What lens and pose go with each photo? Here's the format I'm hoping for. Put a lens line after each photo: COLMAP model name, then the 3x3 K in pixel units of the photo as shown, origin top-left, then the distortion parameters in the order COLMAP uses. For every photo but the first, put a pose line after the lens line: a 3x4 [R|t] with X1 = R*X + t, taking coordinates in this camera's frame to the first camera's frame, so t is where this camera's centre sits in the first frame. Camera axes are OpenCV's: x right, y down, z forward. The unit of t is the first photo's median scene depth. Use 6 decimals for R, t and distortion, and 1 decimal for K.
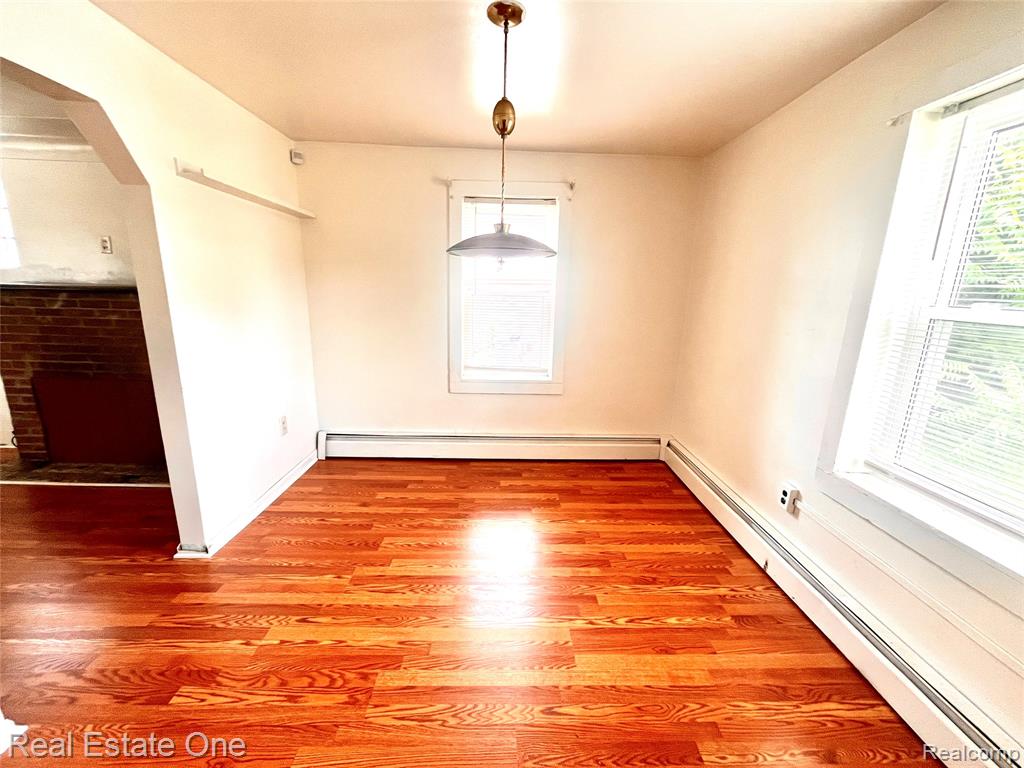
lens RADIAL K [[422.8, 0, 512.3], [0, 422.8, 384.7], [0, 0, 1]] dist [0.002206, -0.000259]
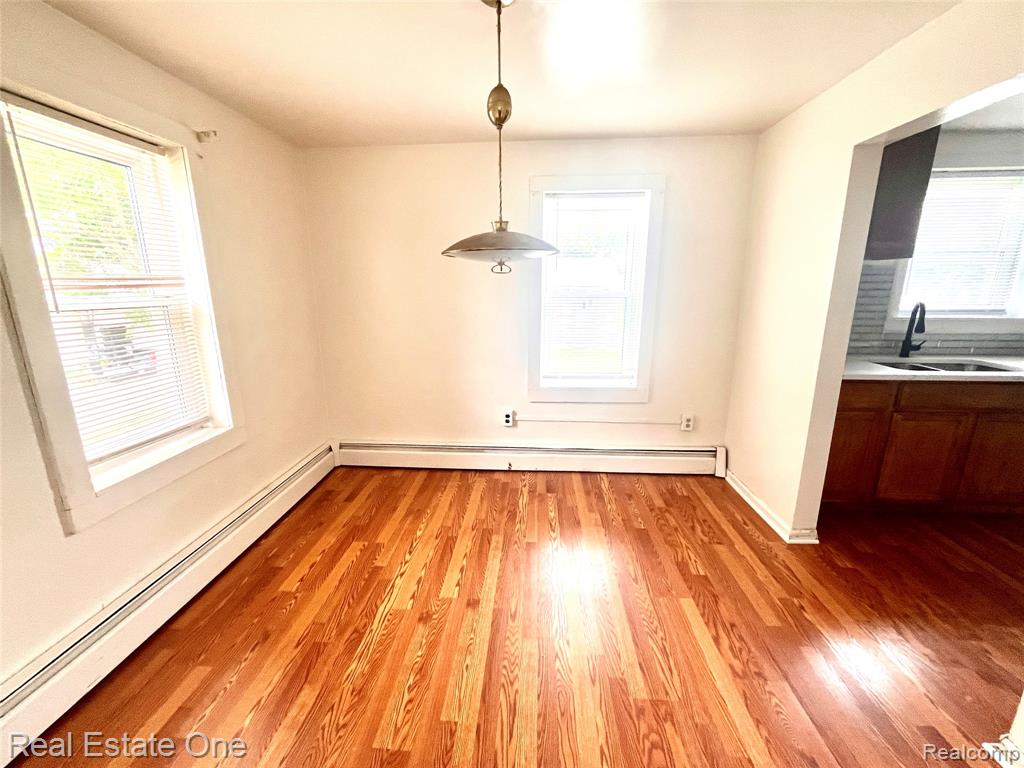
lens RADIAL K [[422.8, 0, 512.0], [0, 422.8, 383.9], [0, 0, 1]] dist [0.002206, -0.000259]
pose [[0.072877, -0.248994, 0.965759, -0.844750], [0.231357, 0.946141, 0.226477, -0.208464], [-0.970136, 0.206930, 0.126558, 0.780897]]
